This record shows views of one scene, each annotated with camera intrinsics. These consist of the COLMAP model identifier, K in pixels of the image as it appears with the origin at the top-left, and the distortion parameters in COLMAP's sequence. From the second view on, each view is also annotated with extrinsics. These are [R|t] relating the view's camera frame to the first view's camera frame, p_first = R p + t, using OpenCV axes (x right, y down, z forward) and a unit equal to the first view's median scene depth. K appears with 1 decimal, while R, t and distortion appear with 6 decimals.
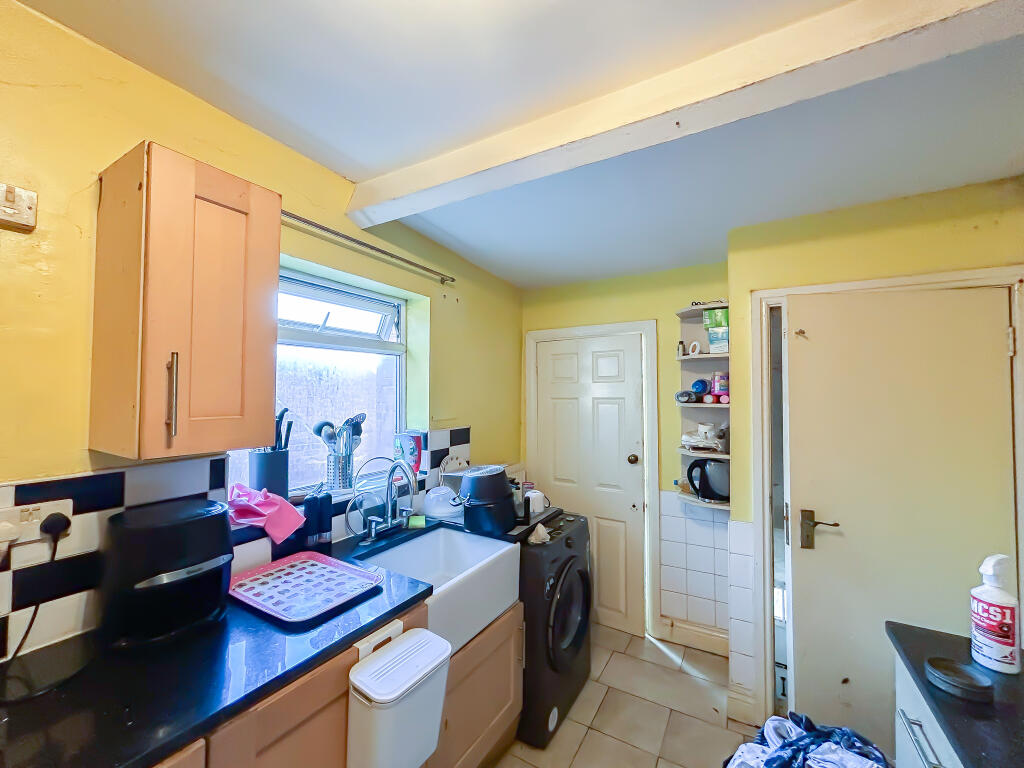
lens RADIAL K [[415.7, 0, 516.1], [0, 415.7, 383.9], [0, 0, 1]] dist [0.000293, 0.000378]
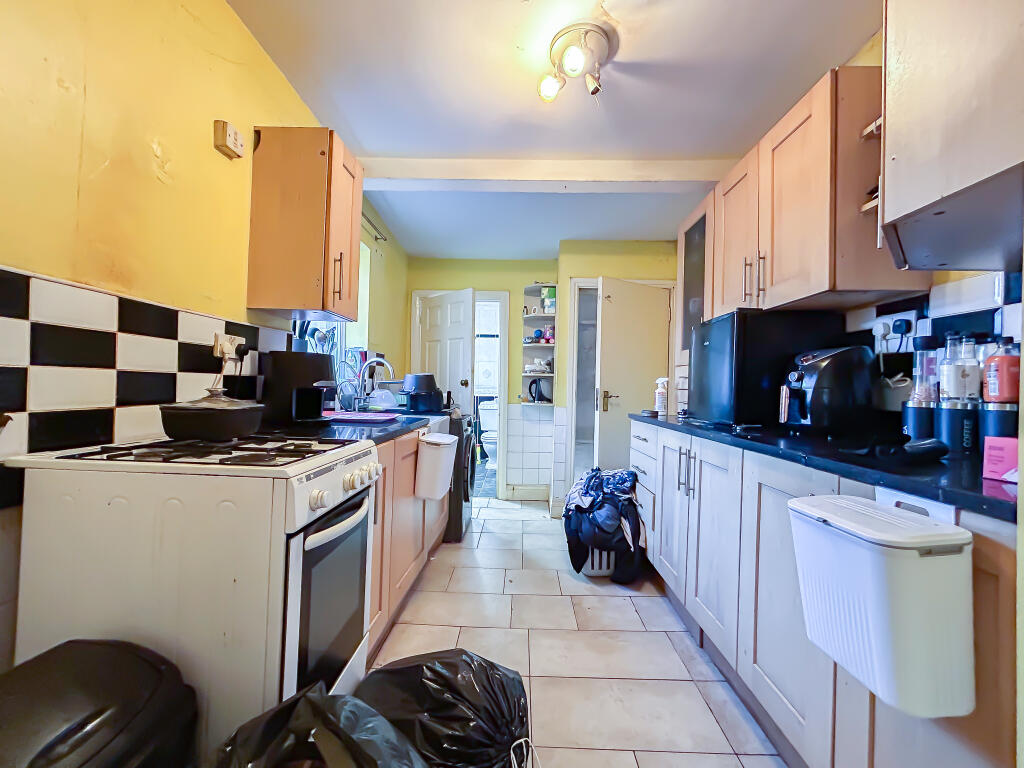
lens RADIAL K [[415.7, 0, 510.4], [0, 415.7, 383.3], [0, 0, 1]] dist [0.000293, 0.000378]
pose [[0.876305, 0.022560, 0.481229, -0.447102], [-0.033403, 0.999344, 0.013977, 0.186408], [-0.480598, -0.028323, 0.876484, -0.395749]]
